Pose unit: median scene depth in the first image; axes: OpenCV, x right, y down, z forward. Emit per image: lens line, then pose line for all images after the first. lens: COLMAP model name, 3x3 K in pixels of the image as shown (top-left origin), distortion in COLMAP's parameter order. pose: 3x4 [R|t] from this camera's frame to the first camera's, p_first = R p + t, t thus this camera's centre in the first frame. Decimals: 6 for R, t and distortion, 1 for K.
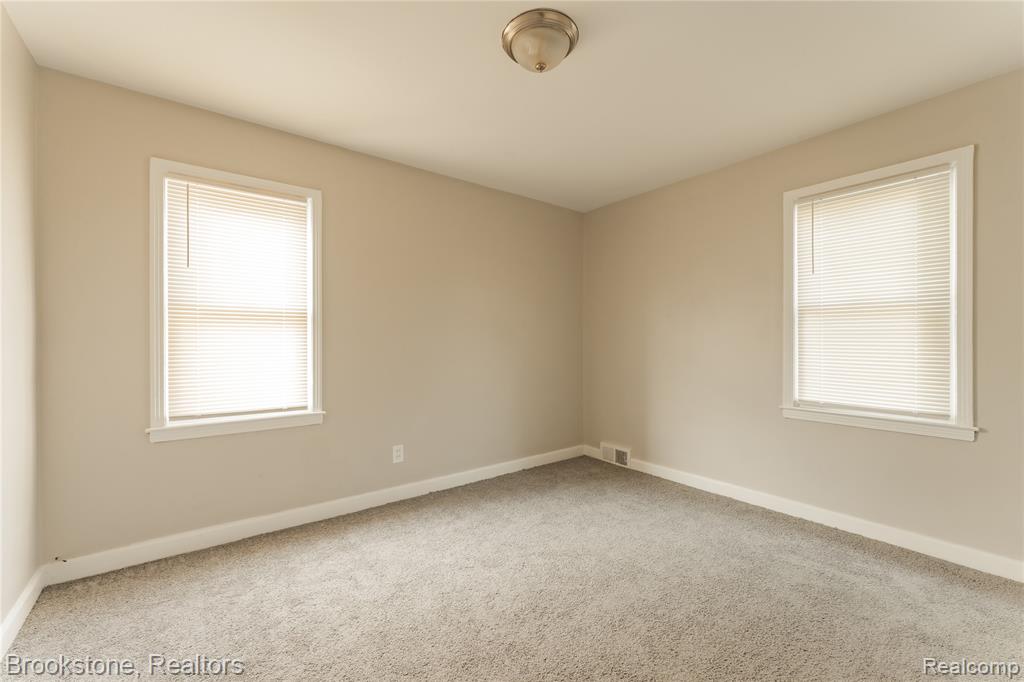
lens RADIAL K [[421.6, 0, 512.0], [0, 421.6, 341.0], [0, 0, 1]] dist [-0.002533, -0.000220]
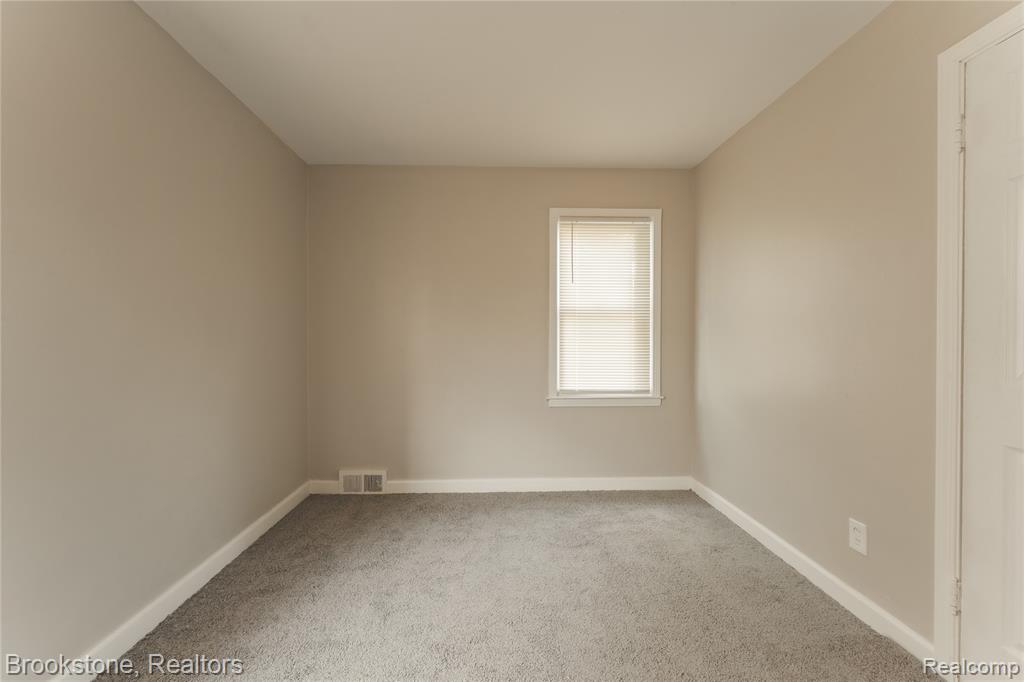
lens RADIAL K [[413.6, 0, 512.0], [0, 413.6, 341.0], [0, 0, 1]] dist [0.000167, -0.000155]
pose [[0.575116, -0.003241, 0.818065, -0.328572], [0.000093, 0.999992, 0.003896, 0.000171], [-0.818072, -0.002164, 0.575112, 0.453170]]
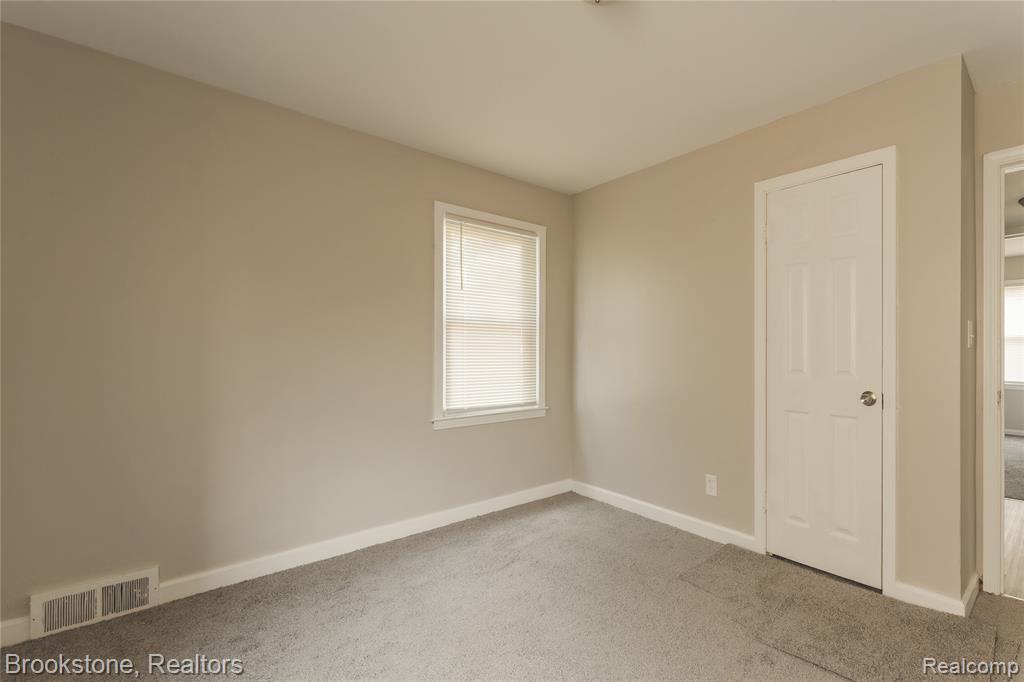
lens RADIAL K [[455.3, 0, 660.6], [0, 455.3, 349.9], [0, 0, 1]] dist [-0.000160, -0.000474]
pose [[-0.181321, 0.005498, 0.983409, -0.501265], [0.003191, 0.999982, -0.005003, 0.001817], [-0.983419, 0.002231, -0.181335, 0.689276]]
